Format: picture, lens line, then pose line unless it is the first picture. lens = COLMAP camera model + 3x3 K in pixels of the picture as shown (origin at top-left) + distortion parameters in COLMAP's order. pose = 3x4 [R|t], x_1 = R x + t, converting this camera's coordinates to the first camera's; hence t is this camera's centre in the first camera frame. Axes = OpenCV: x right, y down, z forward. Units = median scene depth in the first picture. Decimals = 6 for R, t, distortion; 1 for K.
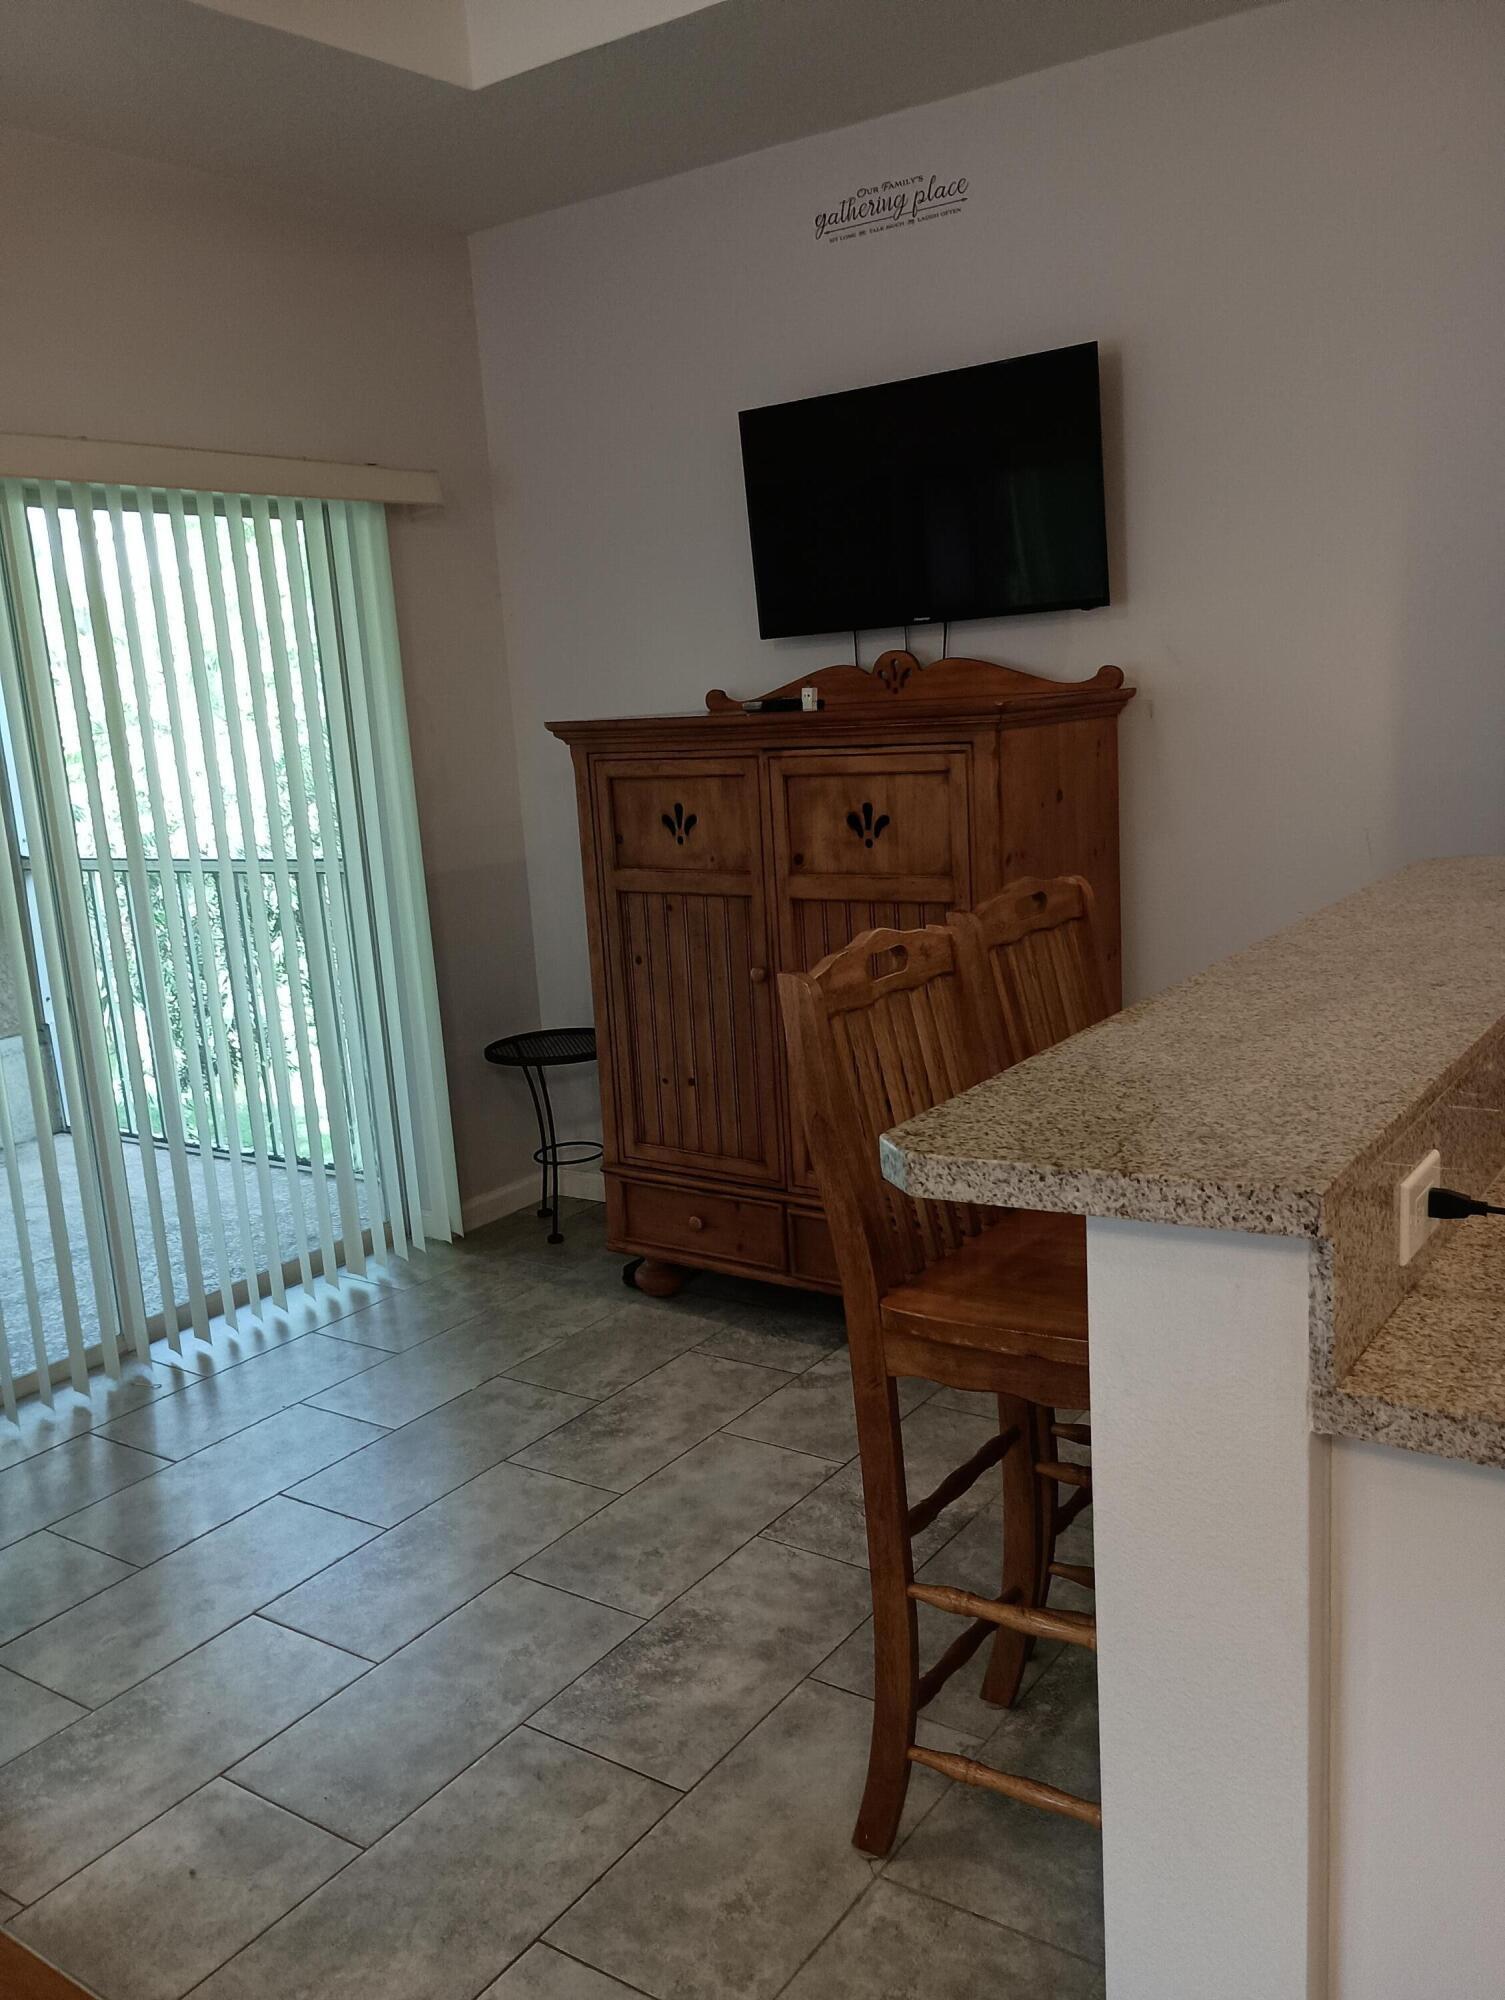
lens RADIAL K [[1659.1, 0, 752.5], [0, 1659.1, 1000.0], [0, 0, 1]] dist [0.044788, -0.052556]
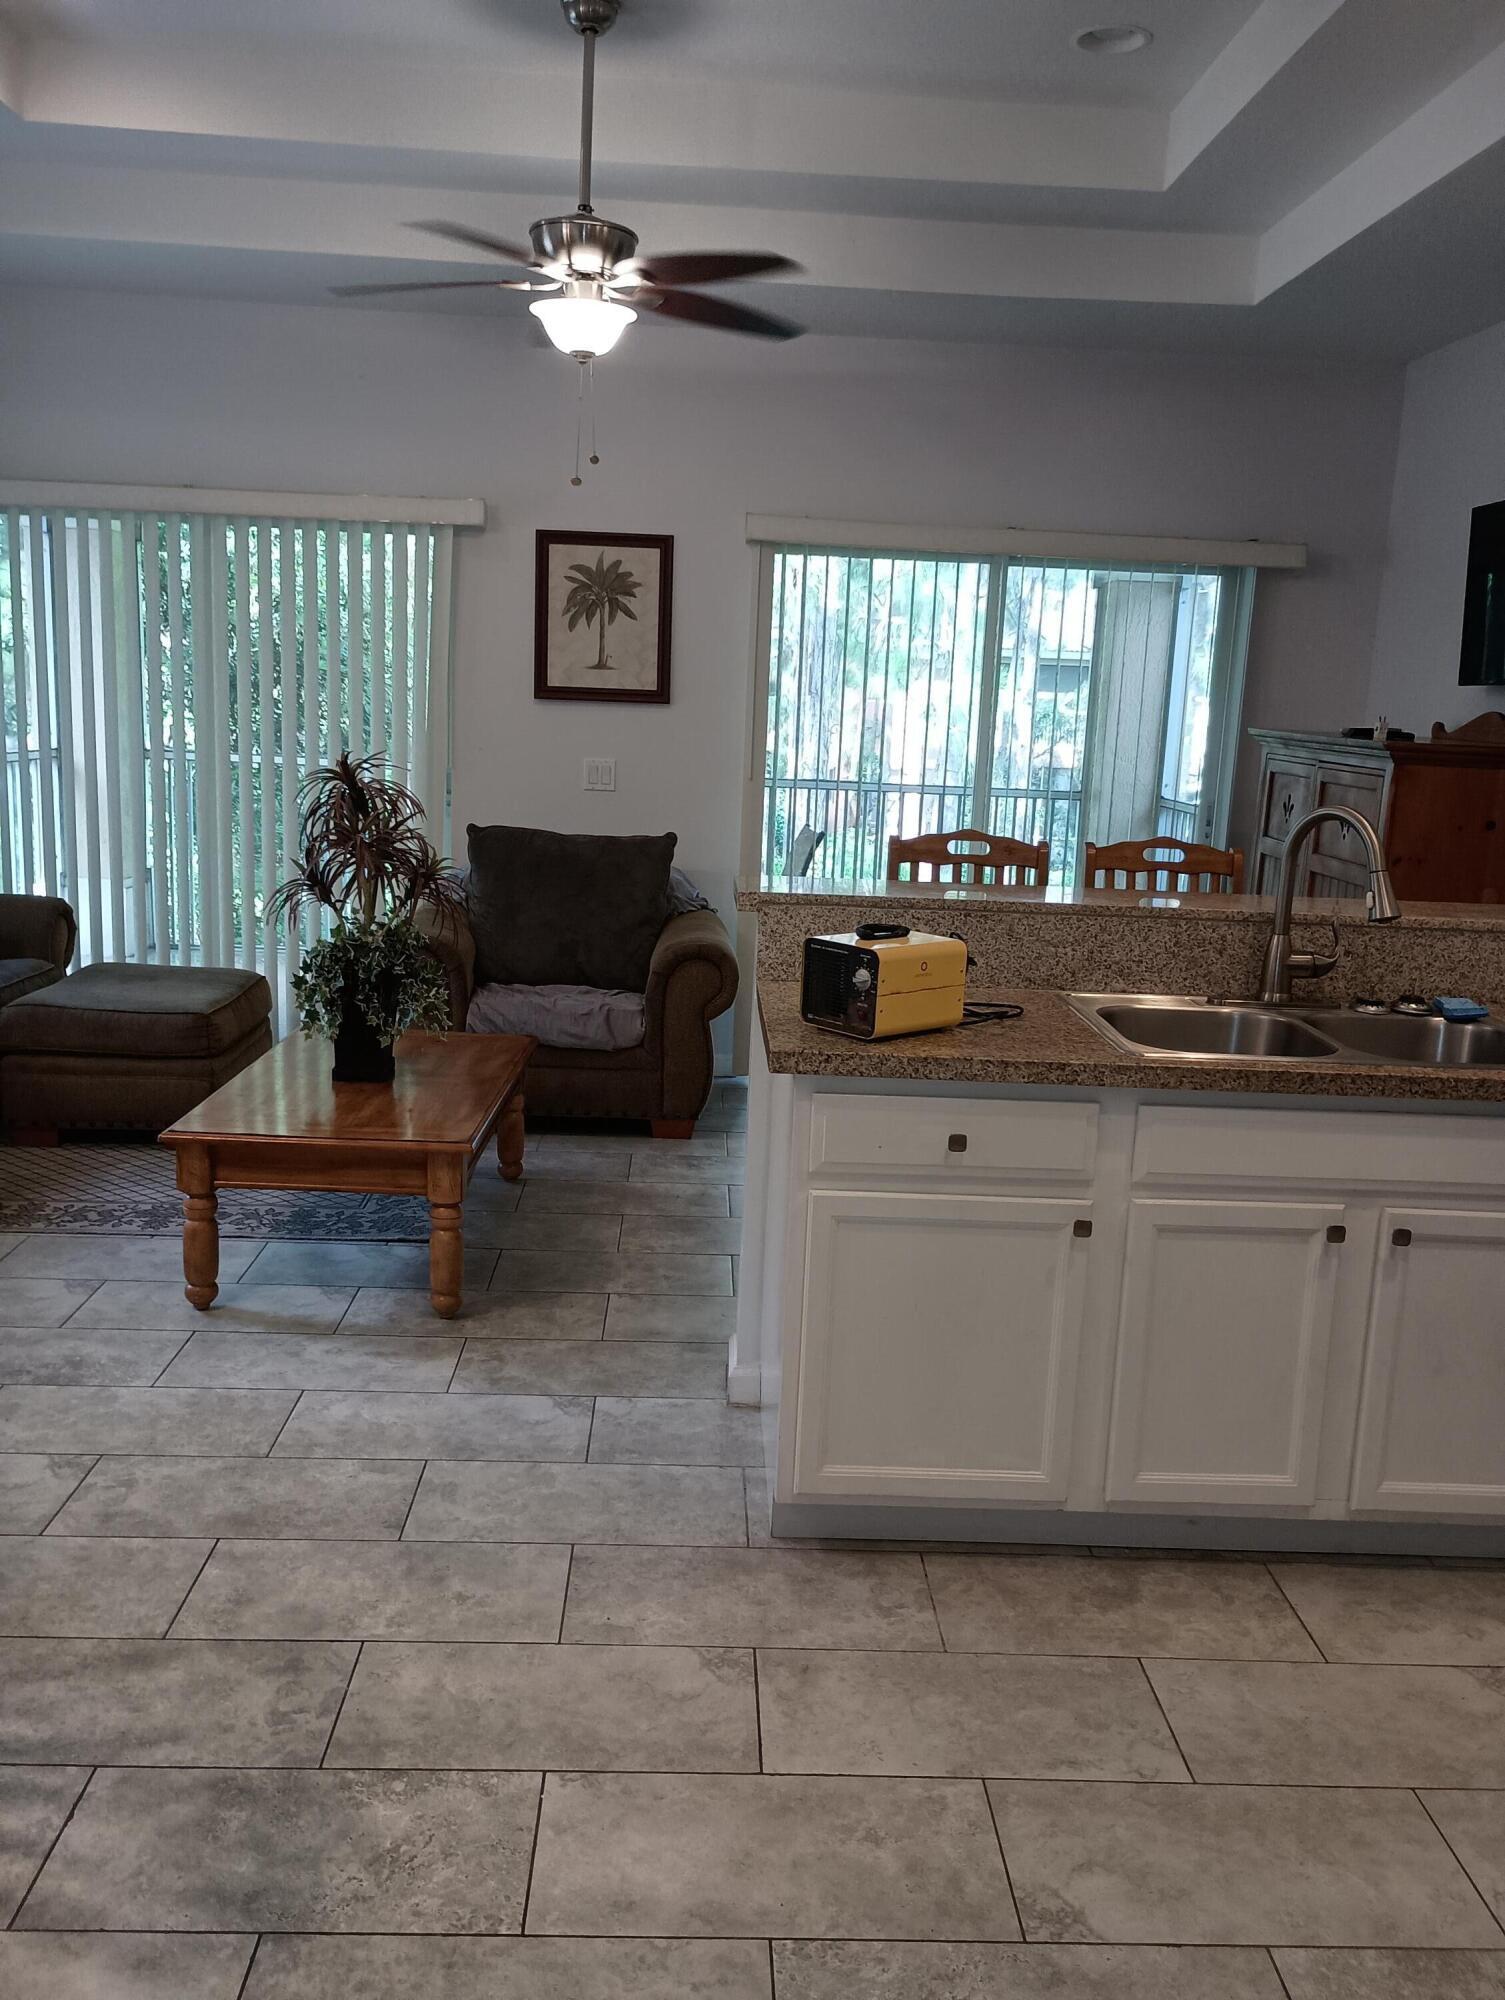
lens RADIAL K [[1659.1, 0, 752.5], [0, 1659.1, 1000.0], [0, 0, 1]] dist [0.044788, -0.052556]
pose [[0.588772, 0.237291, -0.772684, 0.736995], [-0.235673, 0.964799, 0.116711, -0.008608], [0.773179, 0.113384, 0.623969, -0.181854]]
